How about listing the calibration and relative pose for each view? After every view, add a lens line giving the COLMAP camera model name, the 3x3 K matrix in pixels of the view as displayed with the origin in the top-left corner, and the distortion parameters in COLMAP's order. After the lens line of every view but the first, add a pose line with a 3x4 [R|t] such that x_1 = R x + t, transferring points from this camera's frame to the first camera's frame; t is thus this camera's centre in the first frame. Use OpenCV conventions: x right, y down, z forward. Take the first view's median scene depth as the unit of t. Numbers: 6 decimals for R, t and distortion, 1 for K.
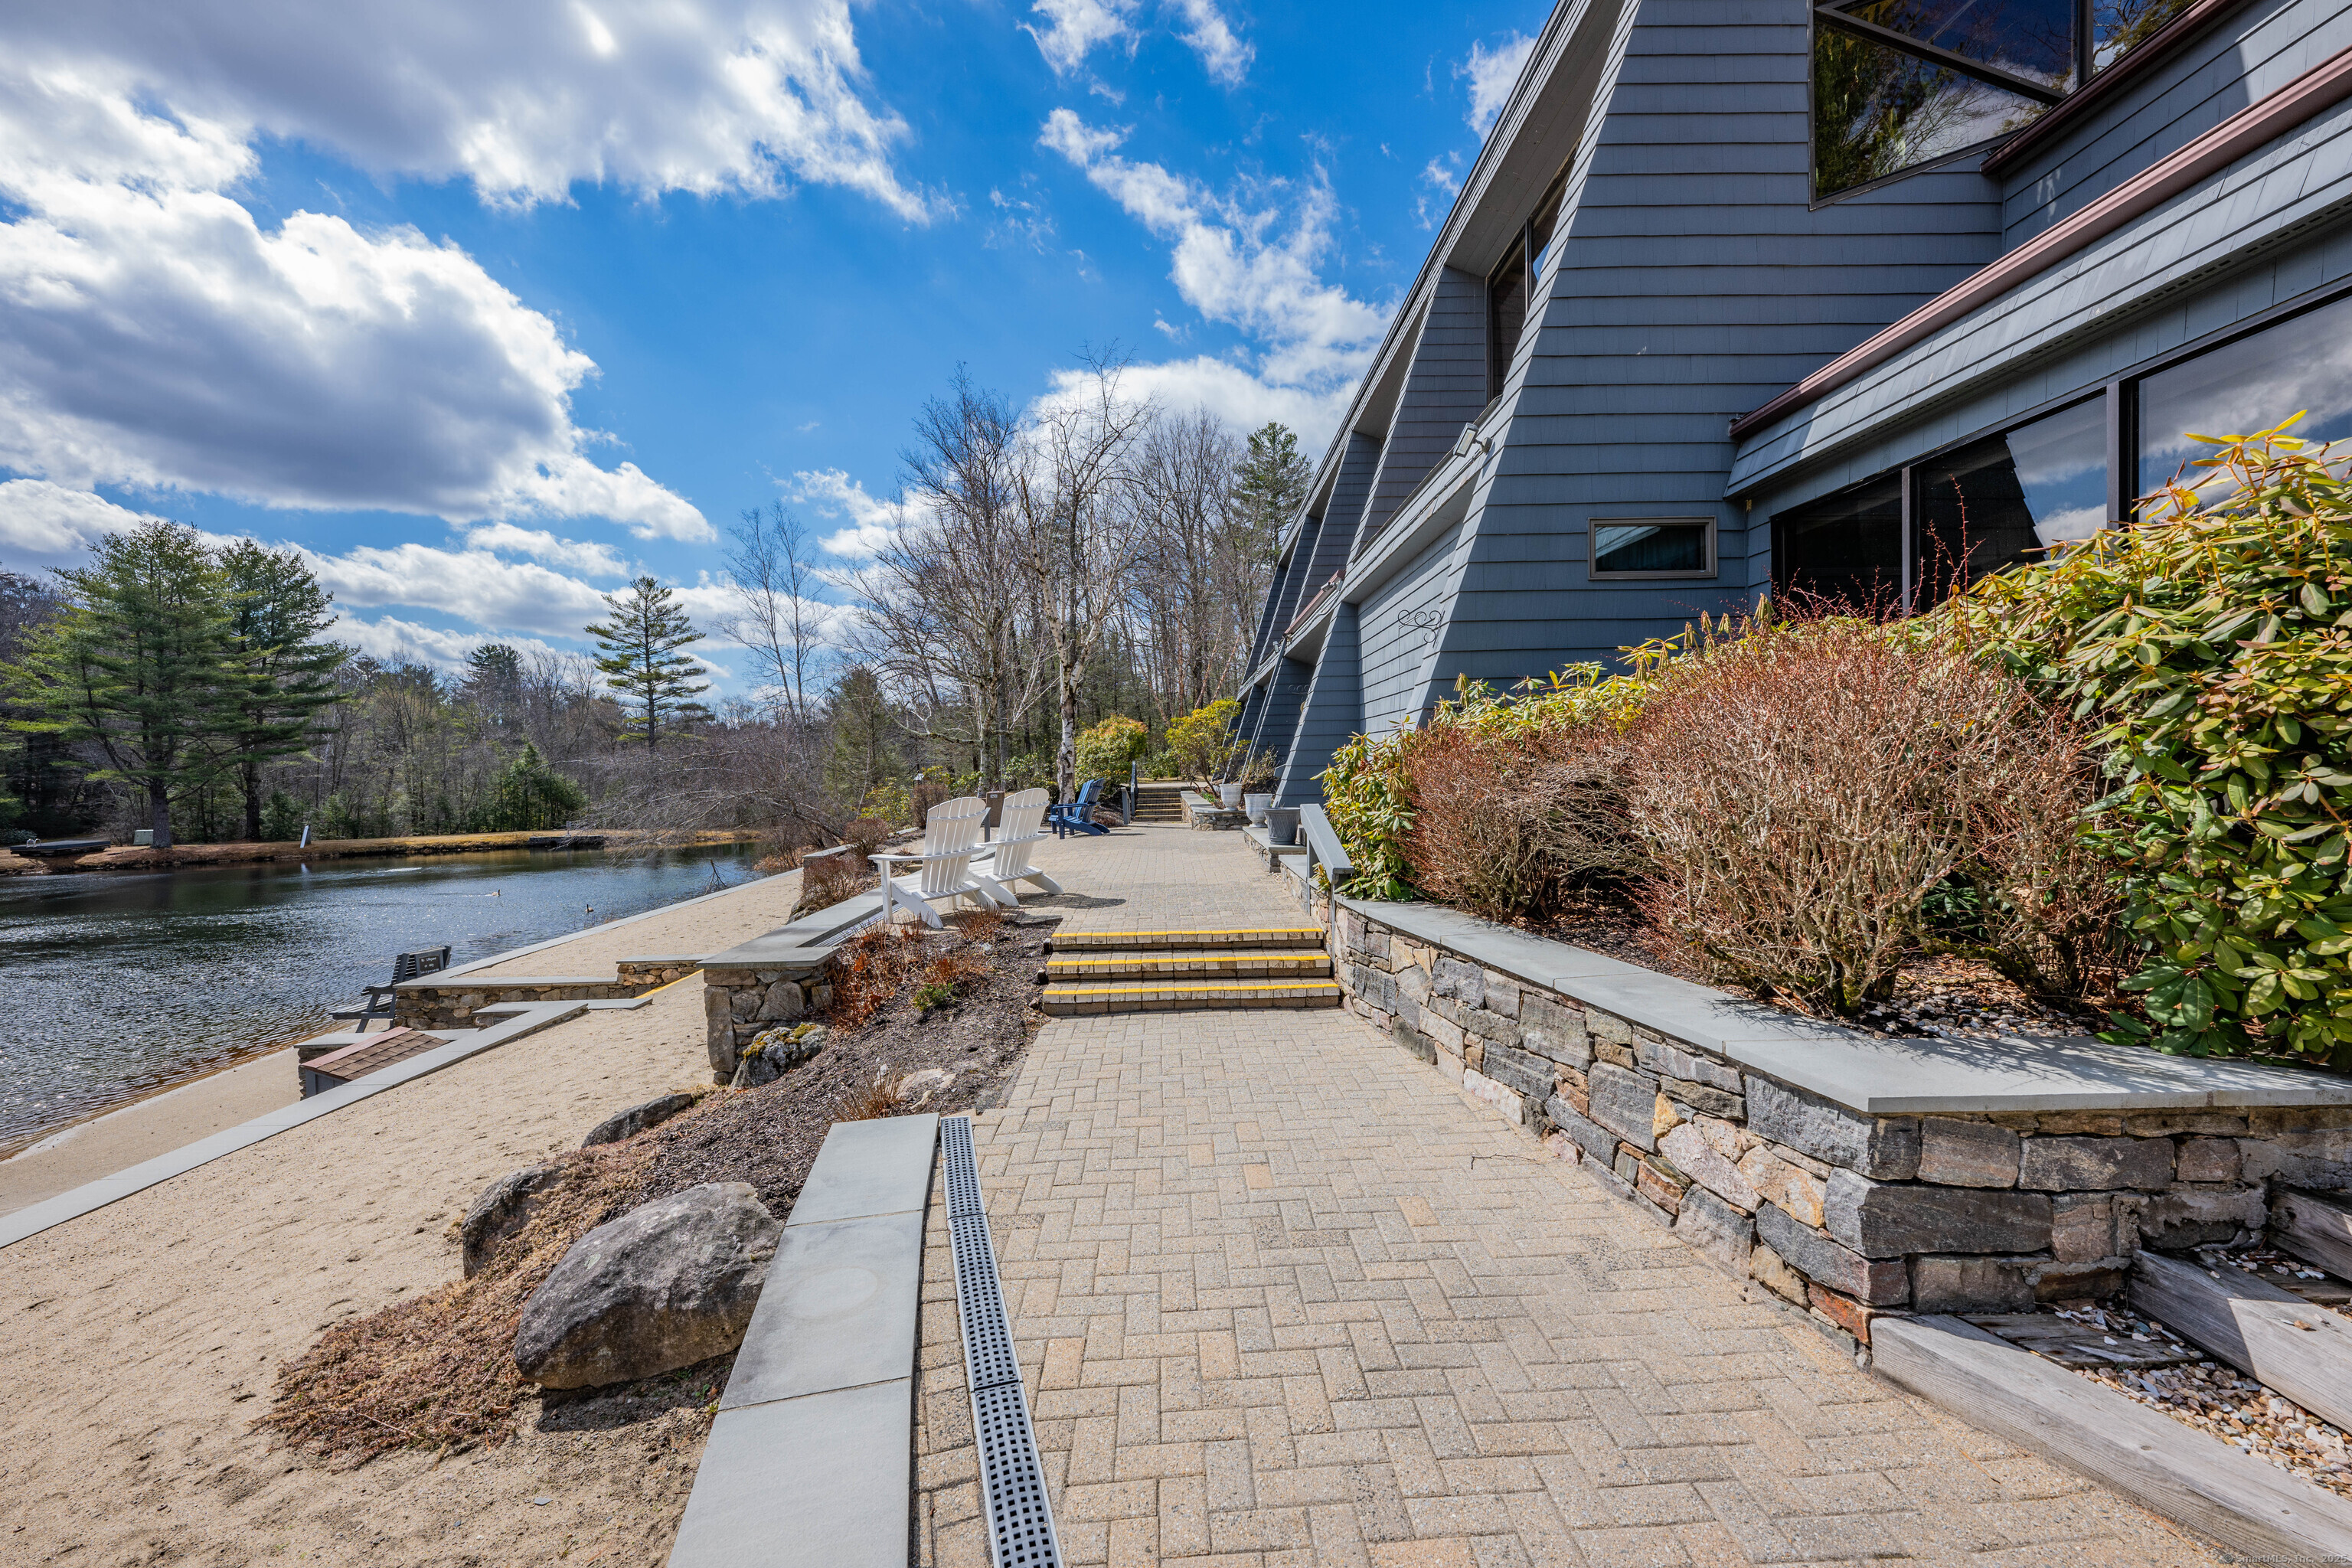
lens RADIAL K [[952.2, 0, 1179.3], [0, 952.2, 782.3], [0, 0, 1]] dist [0.000174, -0.000009]
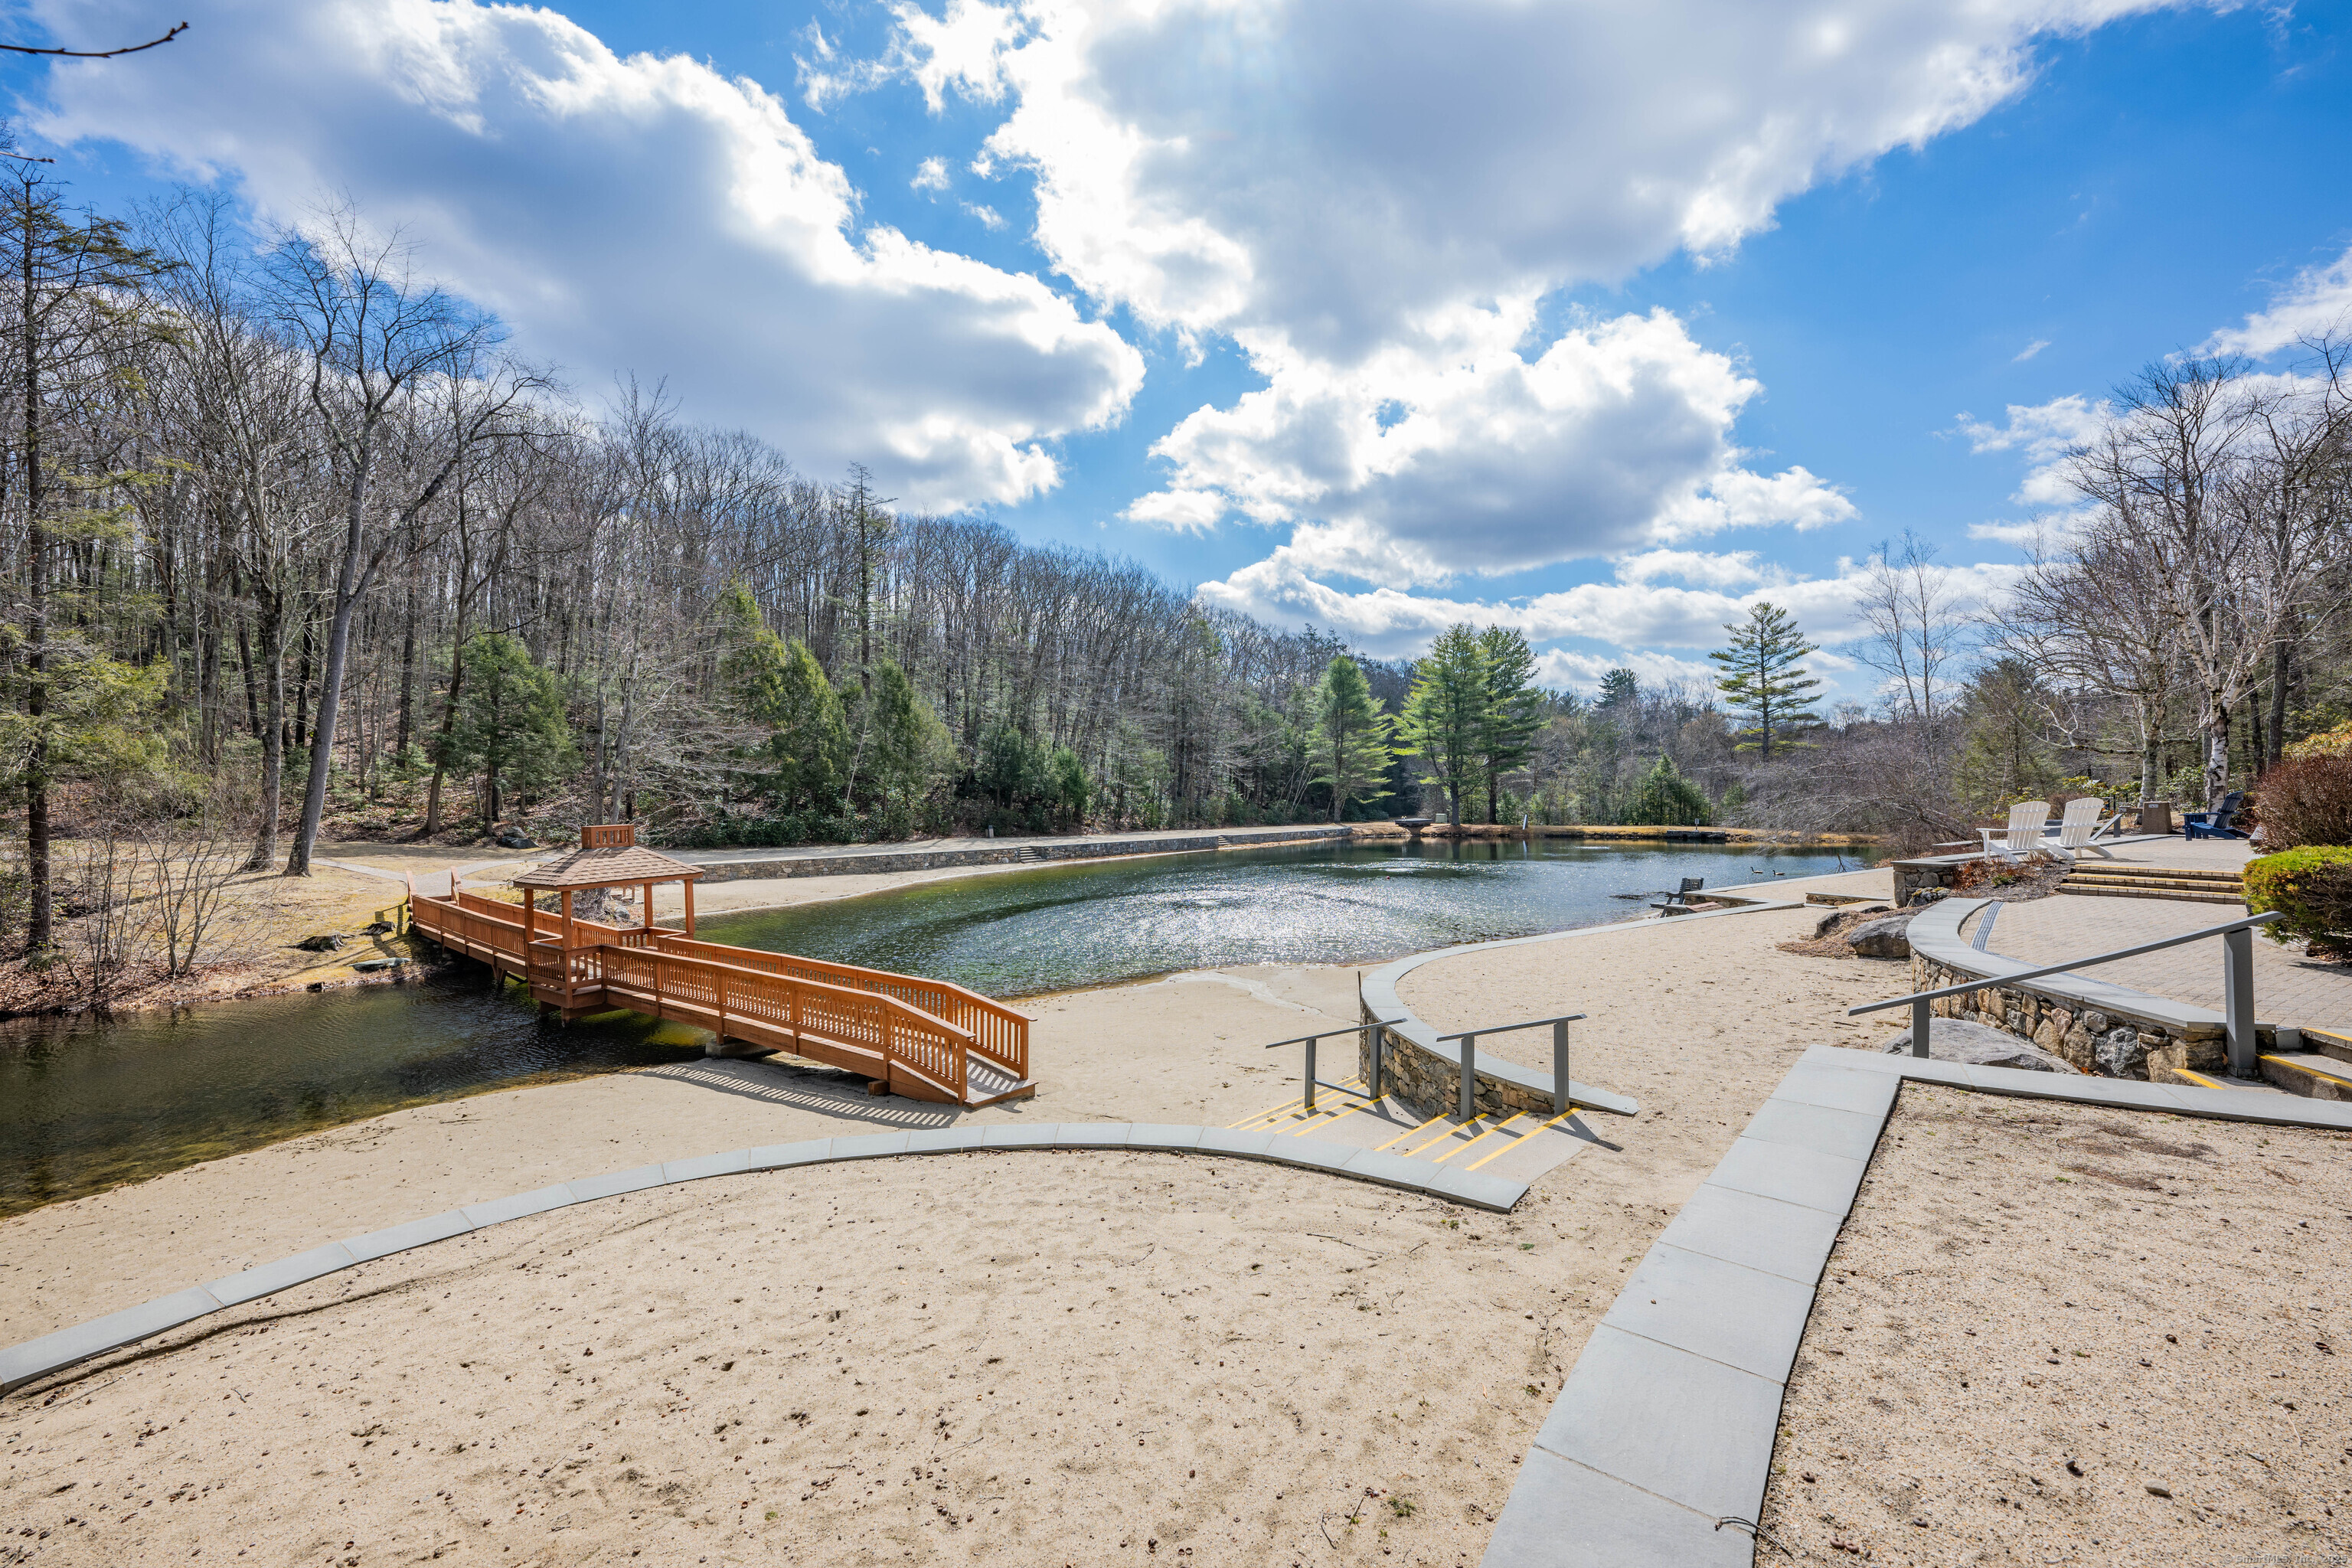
lens RADIAL K [[952.2, 0, 1177.0], [0, 952.2, 787.6], [0, 0, 1]] dist [0.000174, -0.000009]
pose [[0.503871, 0.011054, -0.863708, 0.063243], [-0.009908, 0.999926, 0.007017, -0.000884], [0.863722, 0.005022, 0.503943, -0.165222]]
